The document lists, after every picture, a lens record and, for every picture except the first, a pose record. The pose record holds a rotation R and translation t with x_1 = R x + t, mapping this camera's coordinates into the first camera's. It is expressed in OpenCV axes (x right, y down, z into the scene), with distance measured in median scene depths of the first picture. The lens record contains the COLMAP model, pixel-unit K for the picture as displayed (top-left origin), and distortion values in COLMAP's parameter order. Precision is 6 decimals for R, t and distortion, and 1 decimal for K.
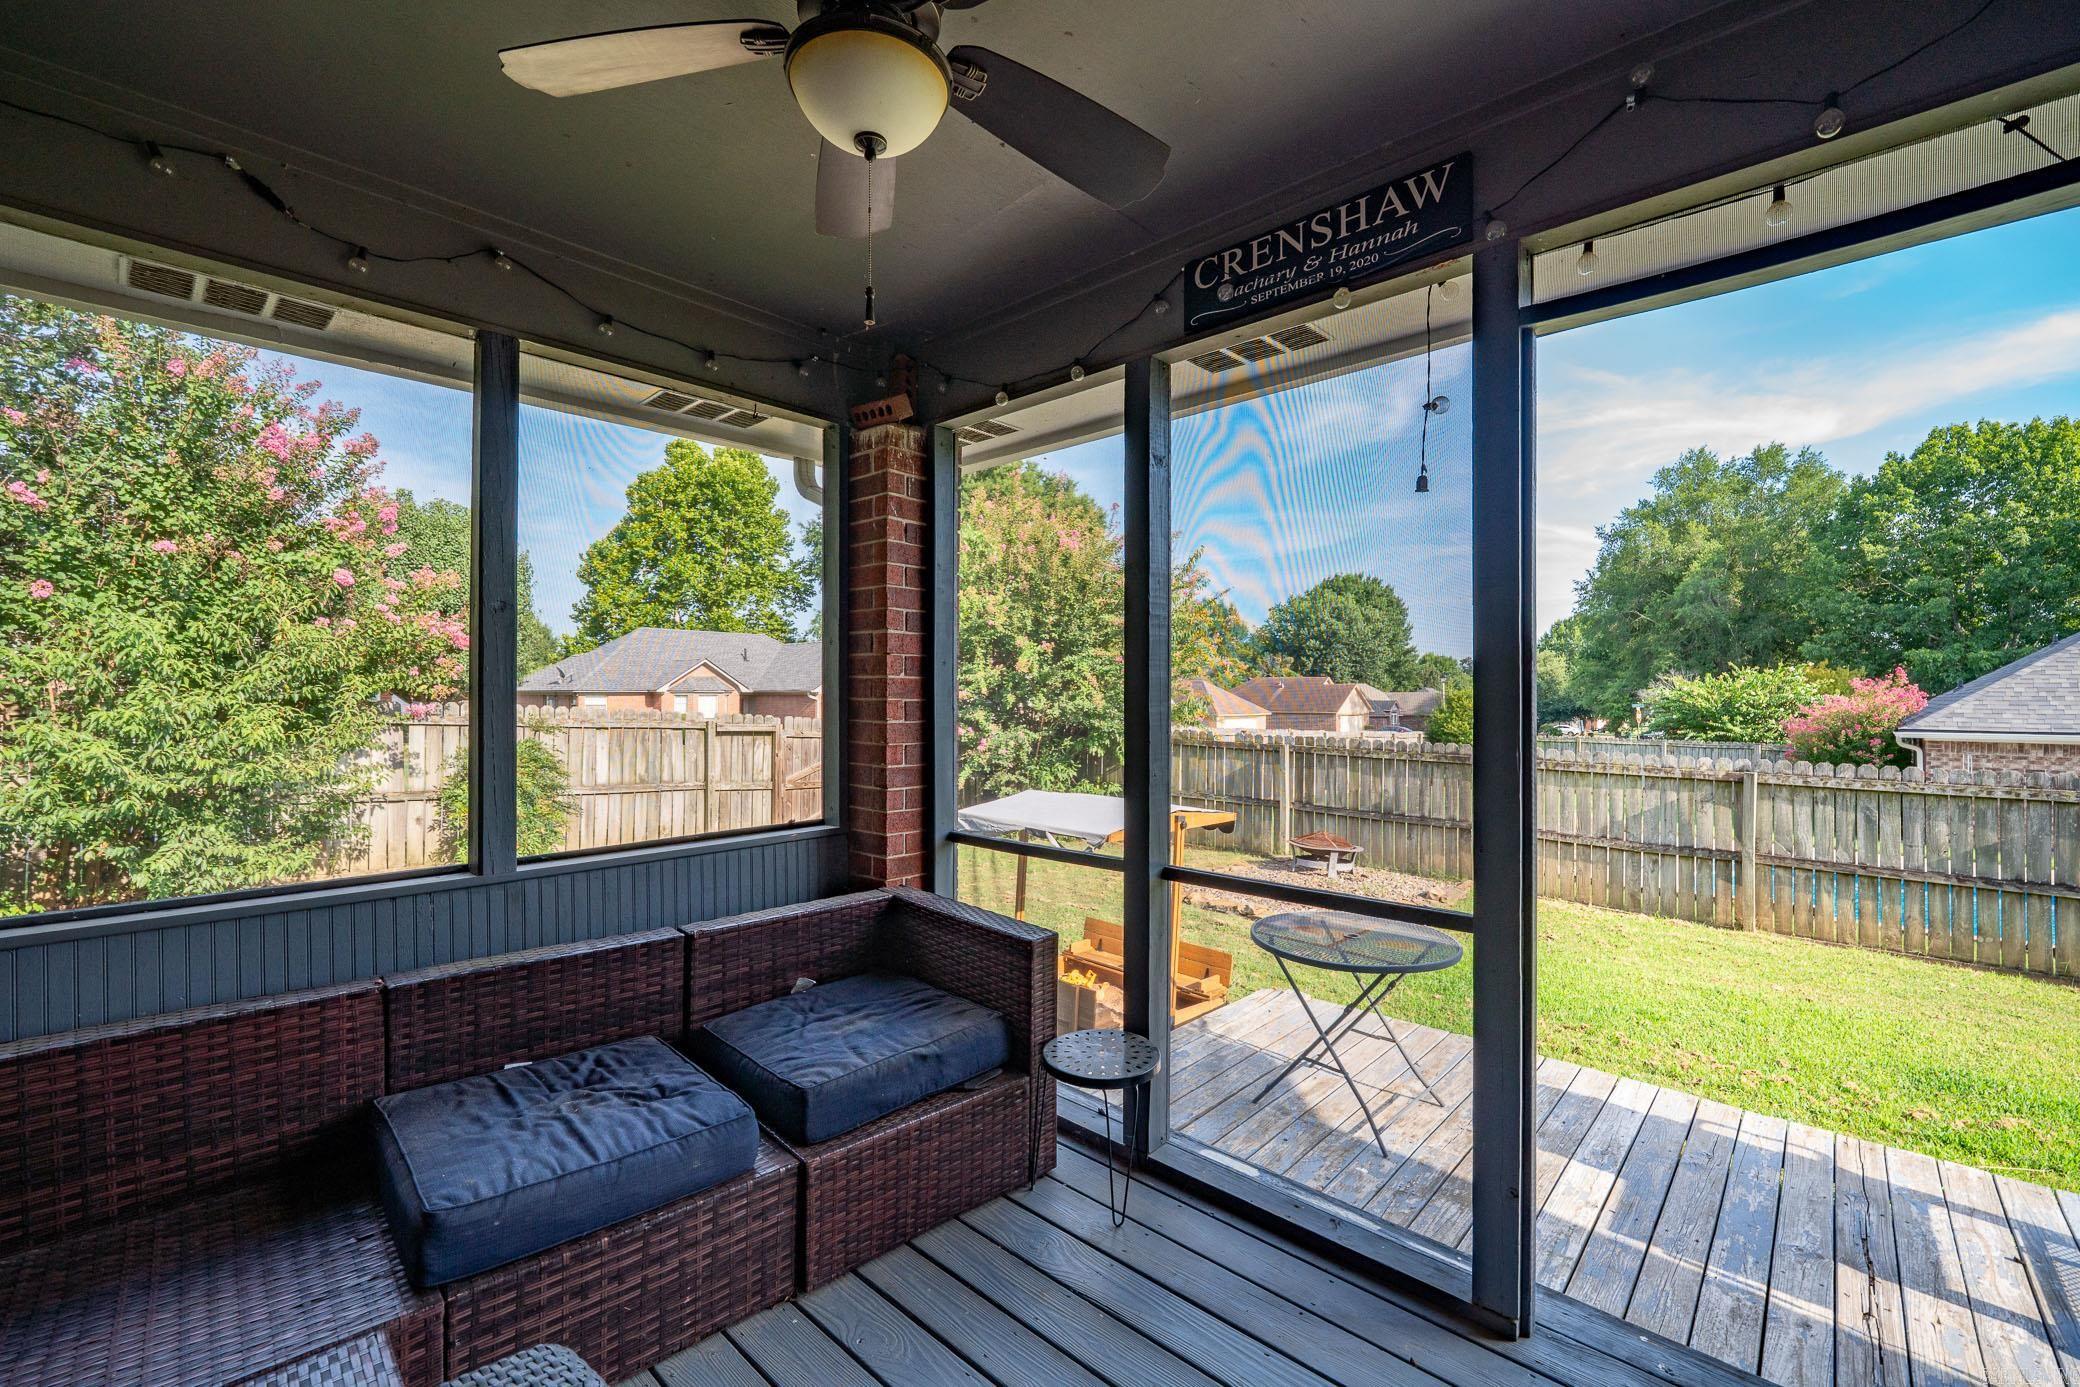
lens RADIAL K [[874.9, 0, 1042.7], [0, 874.9, 696.3], [0, 0, 1]] dist [-0.000855, -0.002740]
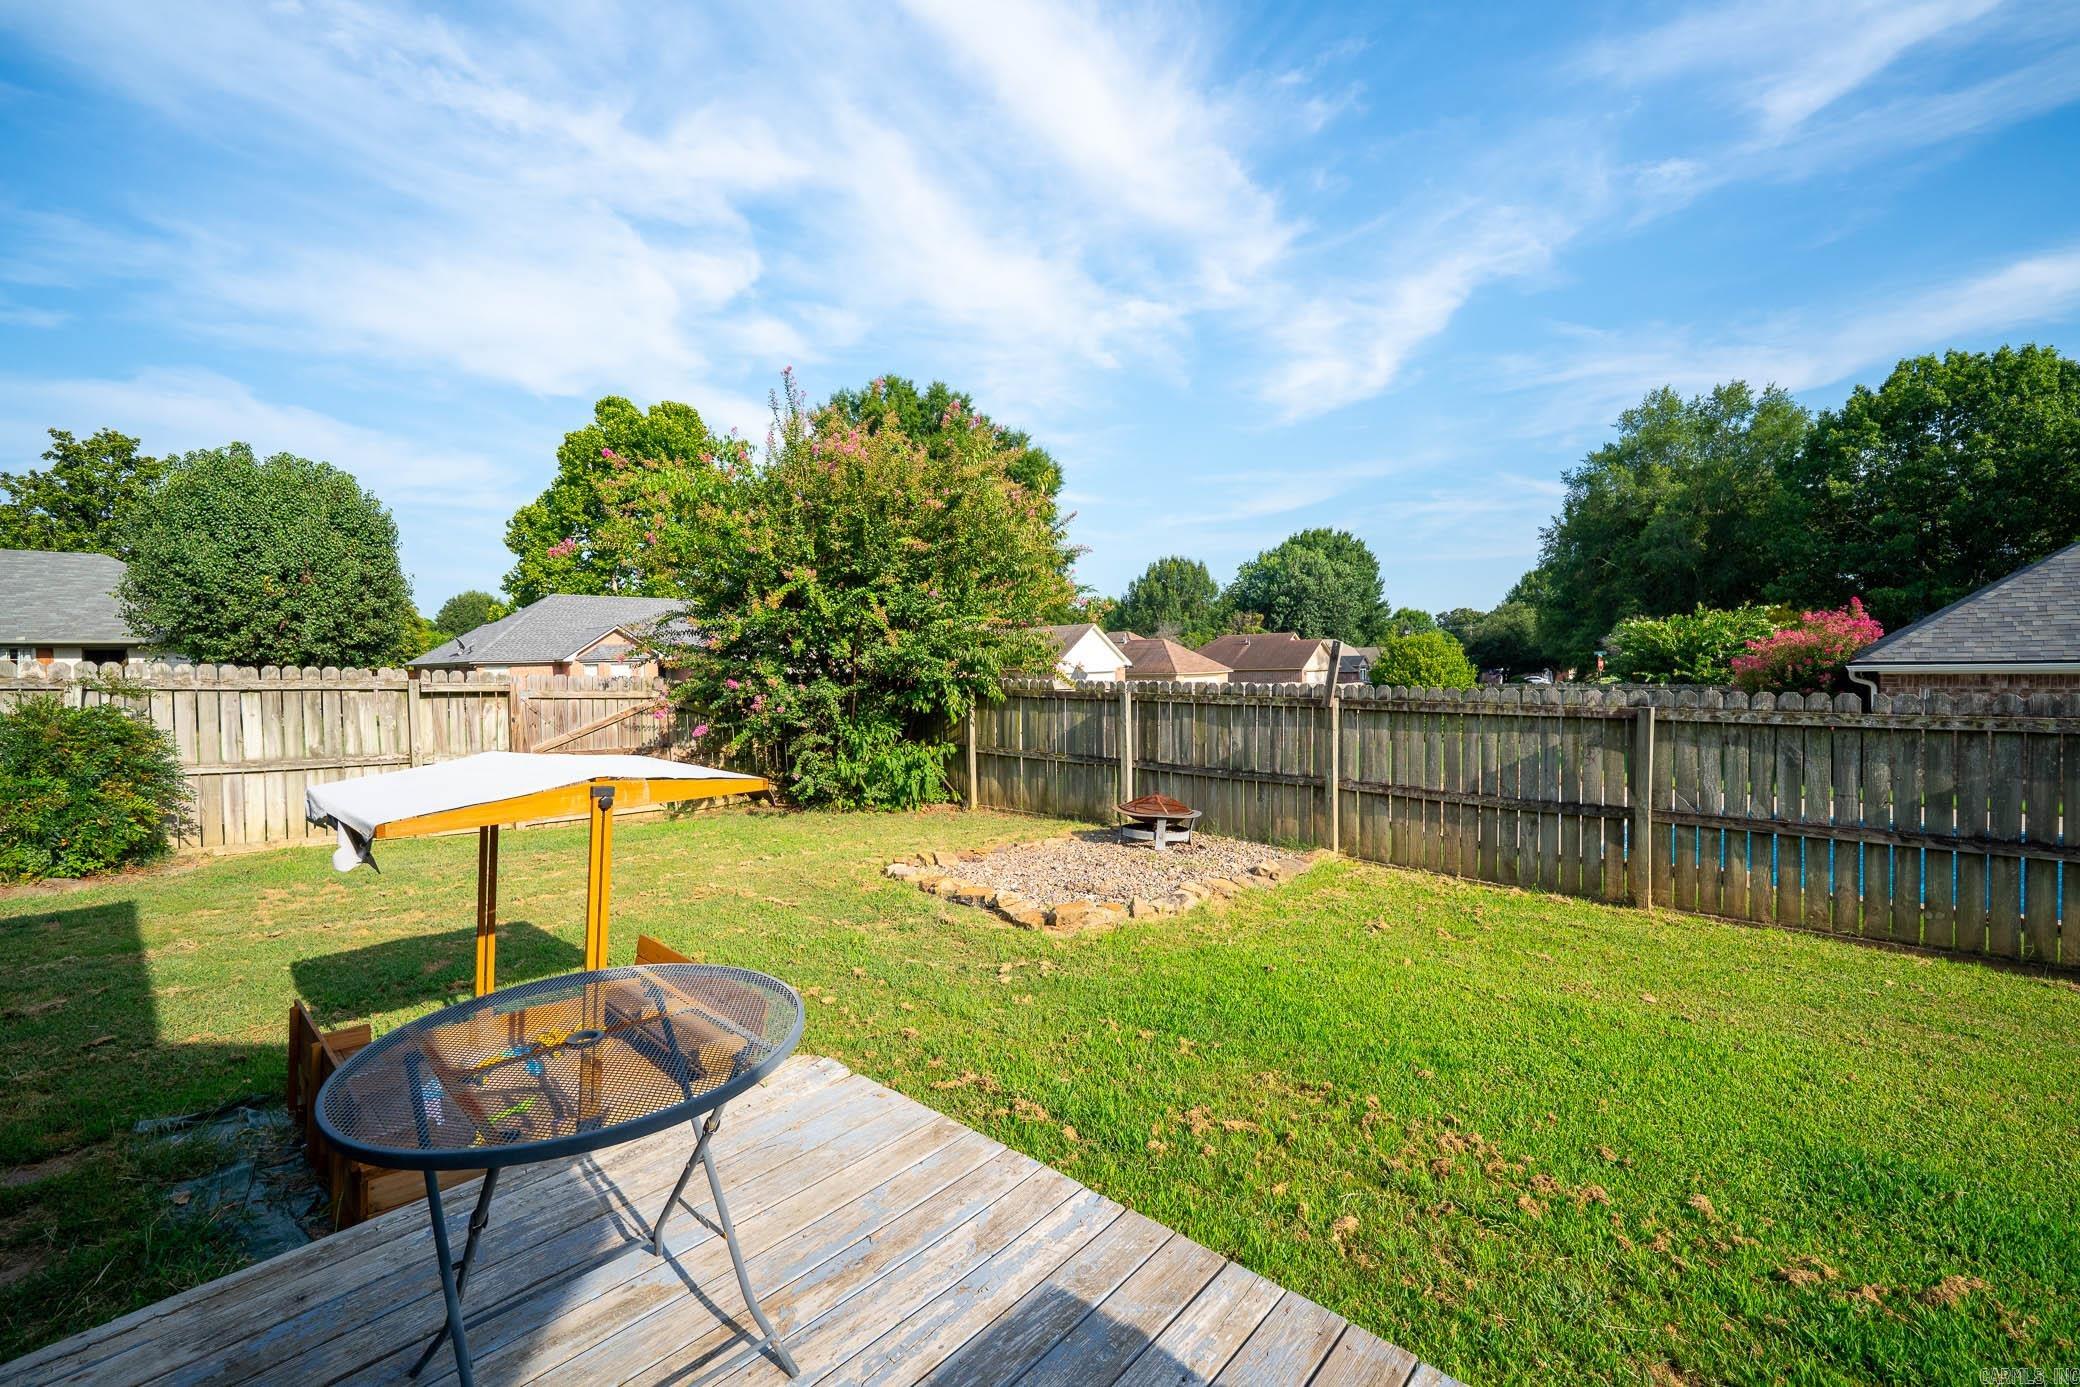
lens RADIAL K [[874.9, 0, 1042.7], [0, 874.9, 696.3], [0, 0, 1]] dist [-0.000855, -0.002740]
pose [[0.999496, -0.025040, 0.019535, 0.128205], [0.024237, 0.998892, 0.040329, 0.016562], [-0.020524, -0.039835, 0.998995, 0.114733]]
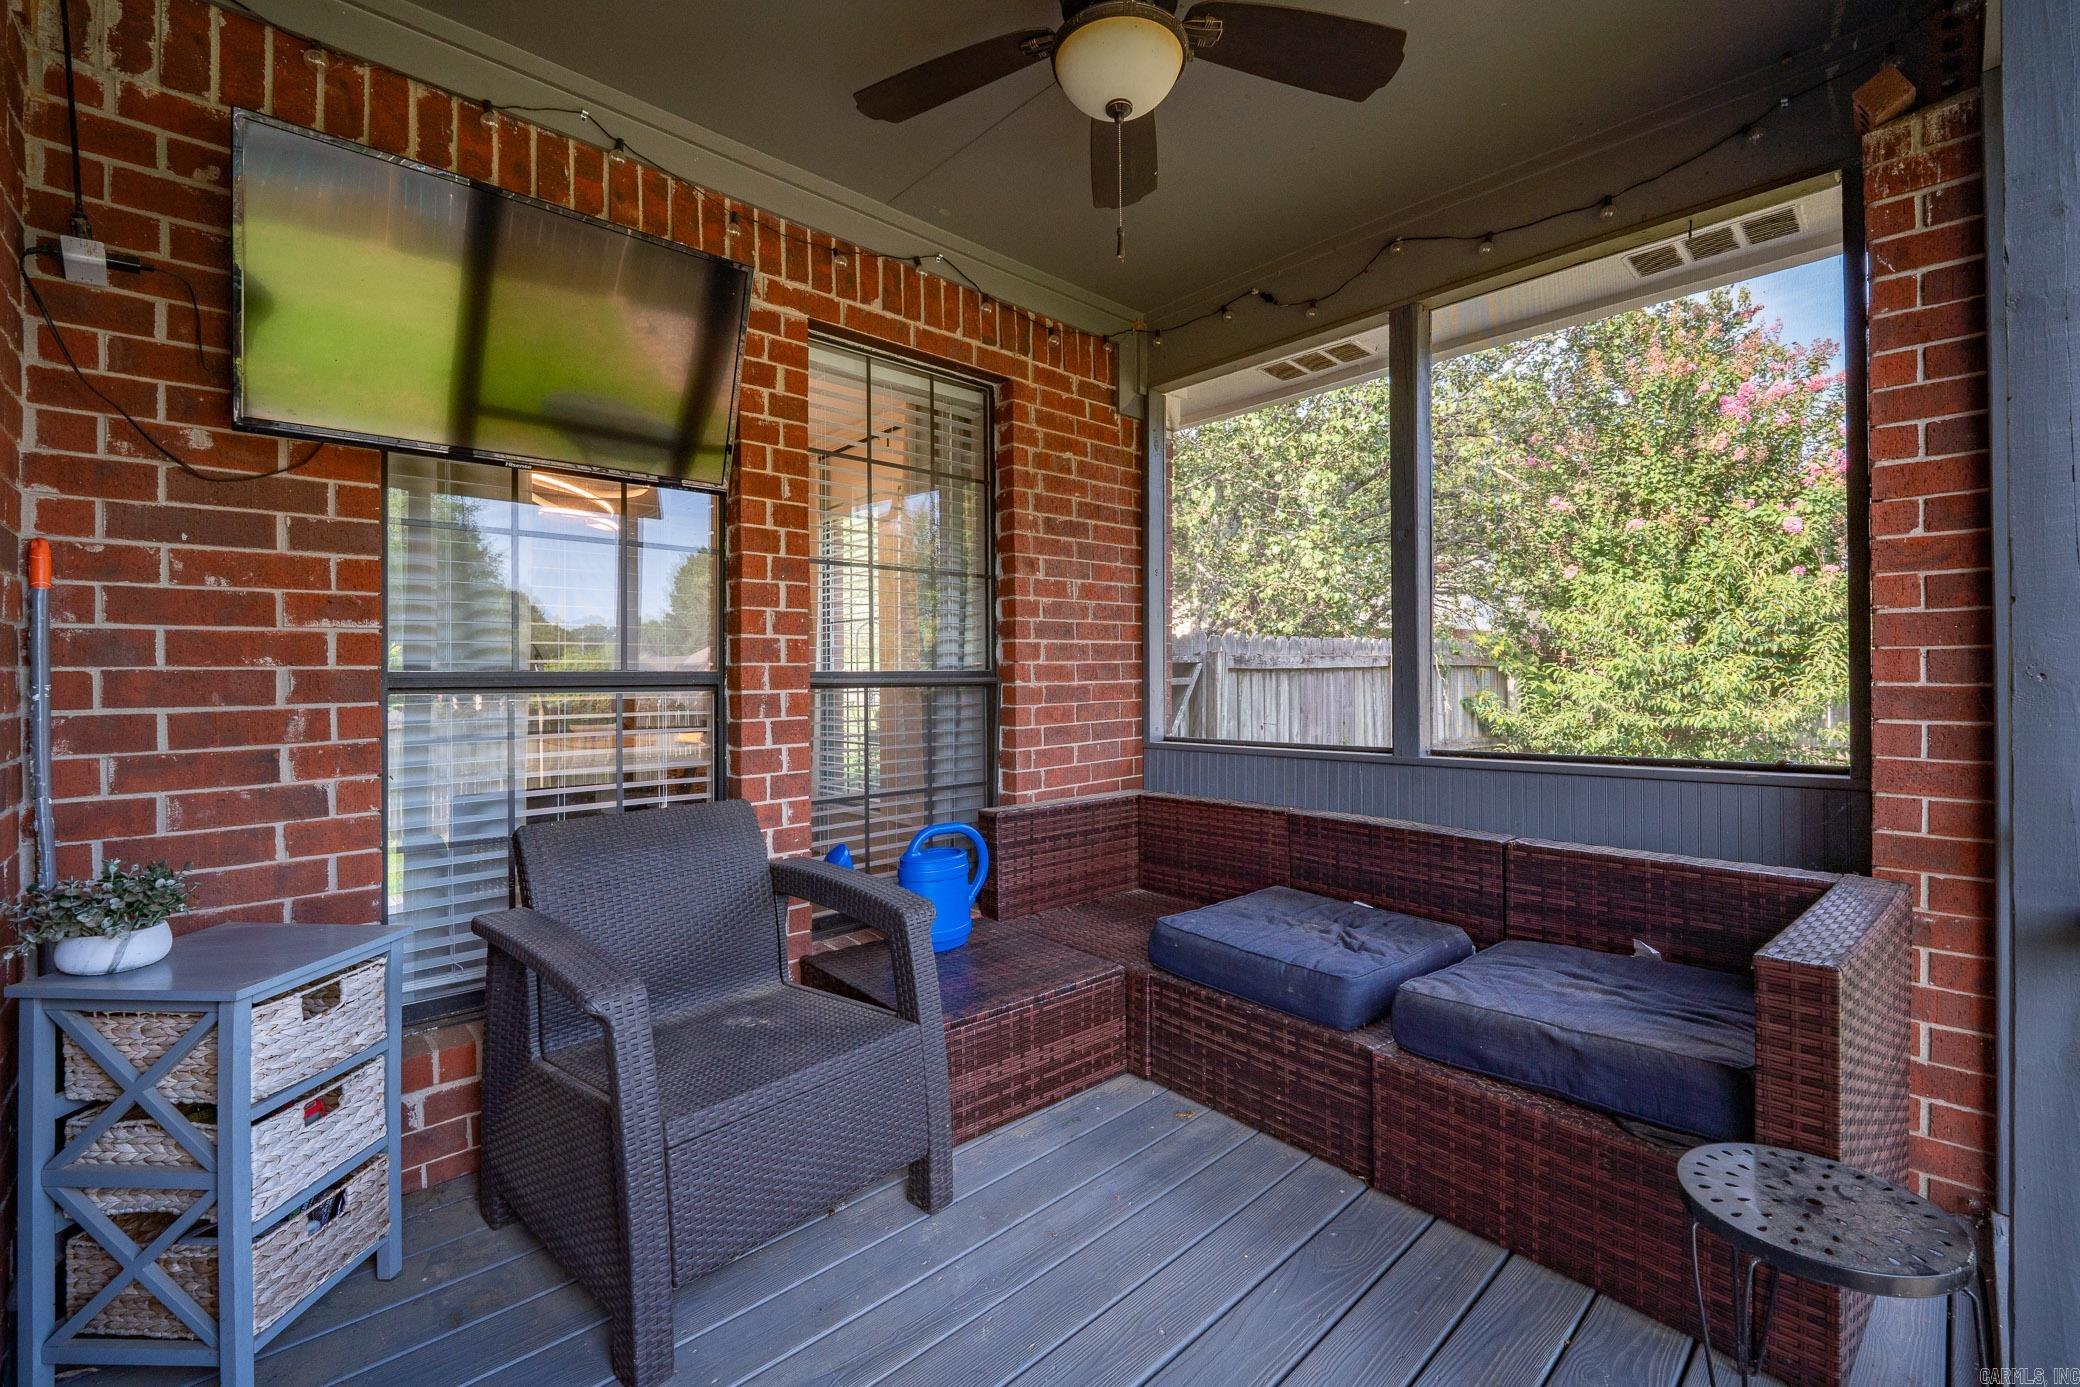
lens RADIAL K [[874.9, 0, 1042.7], [0, 874.9, 696.3], [0, 0, 1]] dist [-0.000855, -0.002740]
pose [[-0.060087, 0.018192, -0.998027, 0.364344], [0.007019, 0.999817, 0.017802, 0.055840], [0.998168, -0.005936, -0.060204, 0.343151]]
